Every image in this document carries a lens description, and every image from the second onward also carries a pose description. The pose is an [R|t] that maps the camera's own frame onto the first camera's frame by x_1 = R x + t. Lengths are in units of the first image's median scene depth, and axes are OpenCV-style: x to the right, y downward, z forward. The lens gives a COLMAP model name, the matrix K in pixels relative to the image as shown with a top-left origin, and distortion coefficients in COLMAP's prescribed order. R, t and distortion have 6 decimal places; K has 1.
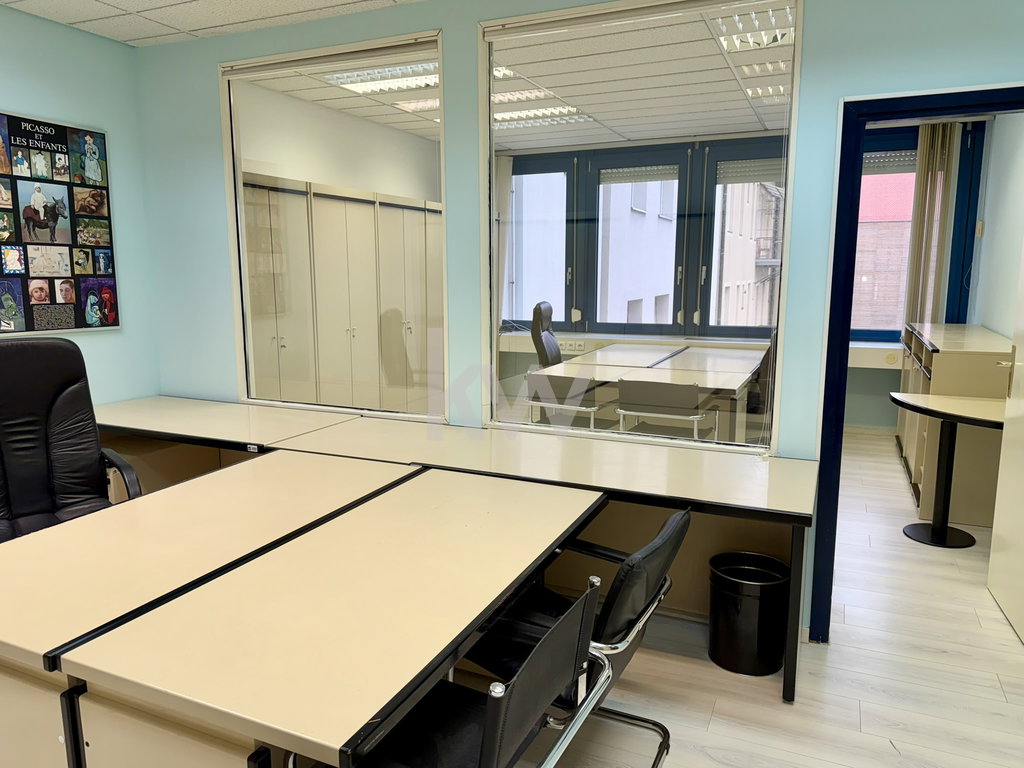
lens RADIAL K [[719.9, 0, 508.9], [0, 719.9, 388.2], [0, 0, 1]] dist [-0.018574, 0.000116]
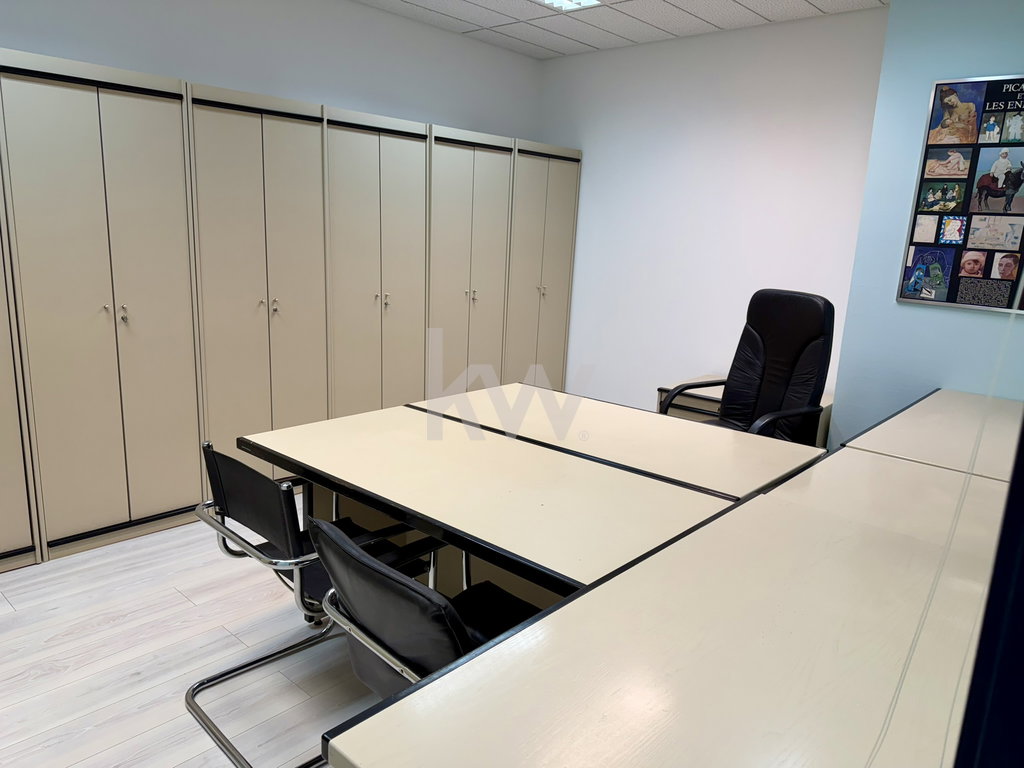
lens RADIAL K [[719.9, 0, 514.4], [0, 719.9, 387.4], [0, 0, 1]] dist [-0.018574, 0.000116]
pose [[-0.311612, 0.187134, -0.931600, 0.464214], [-0.196535, 0.946522, 0.255871, -0.103759], [0.929662, 0.262824, -0.258169, 0.725805]]
